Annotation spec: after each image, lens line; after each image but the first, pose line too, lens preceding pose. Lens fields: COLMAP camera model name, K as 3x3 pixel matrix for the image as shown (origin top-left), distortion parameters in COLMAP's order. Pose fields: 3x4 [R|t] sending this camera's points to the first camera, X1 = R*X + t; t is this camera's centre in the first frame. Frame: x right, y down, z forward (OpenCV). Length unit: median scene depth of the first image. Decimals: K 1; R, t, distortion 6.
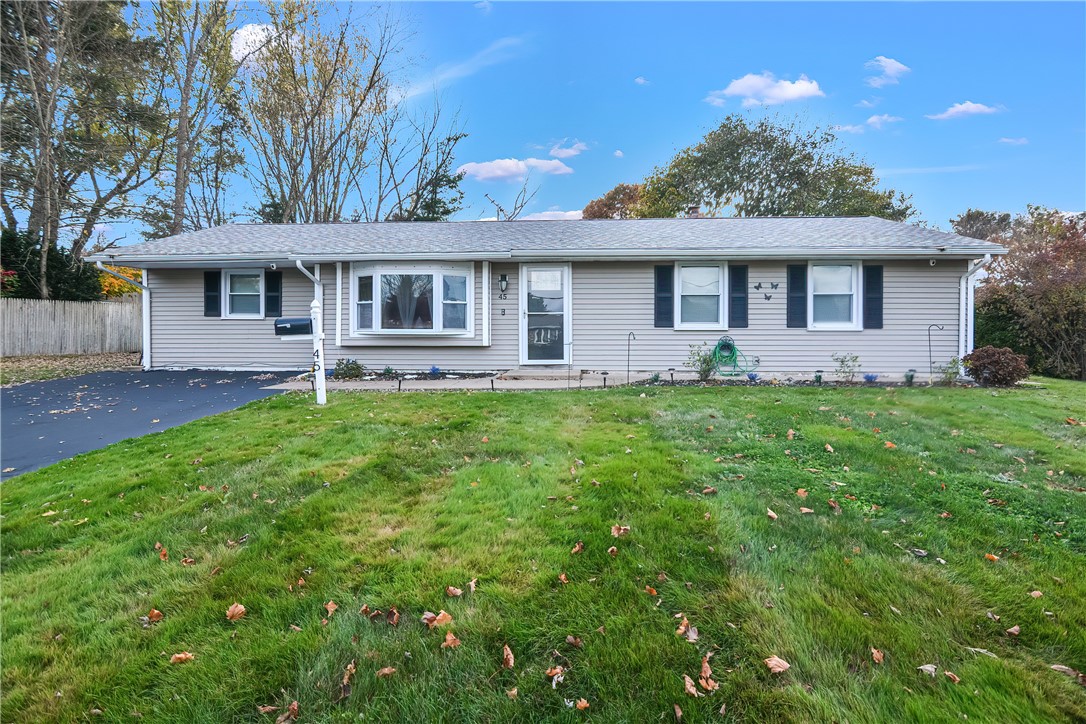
lens RADIAL K [[531.1, 0, 541.5], [0, 531.1, 336.3], [0, 0, 1]] dist [0.004274, 0.000873]
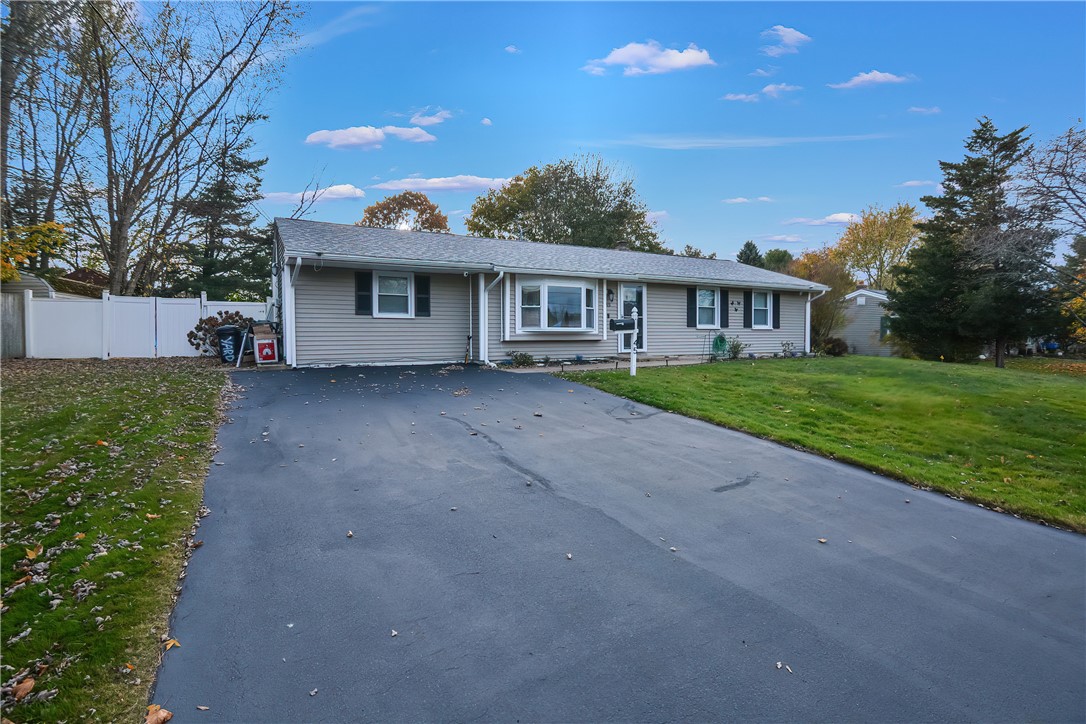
lens RADIAL K [[531.1, 0, 541.5], [0, 531.1, 336.3], [0, 0, 1]] dist [0.004274, 0.000873]
pose [[0.838863, -0.004306, 0.544326, -0.998542], [0.006667, 0.999975, -0.002363, 0.011041], [-0.544302, 0.005611, 0.838871, -0.087192]]
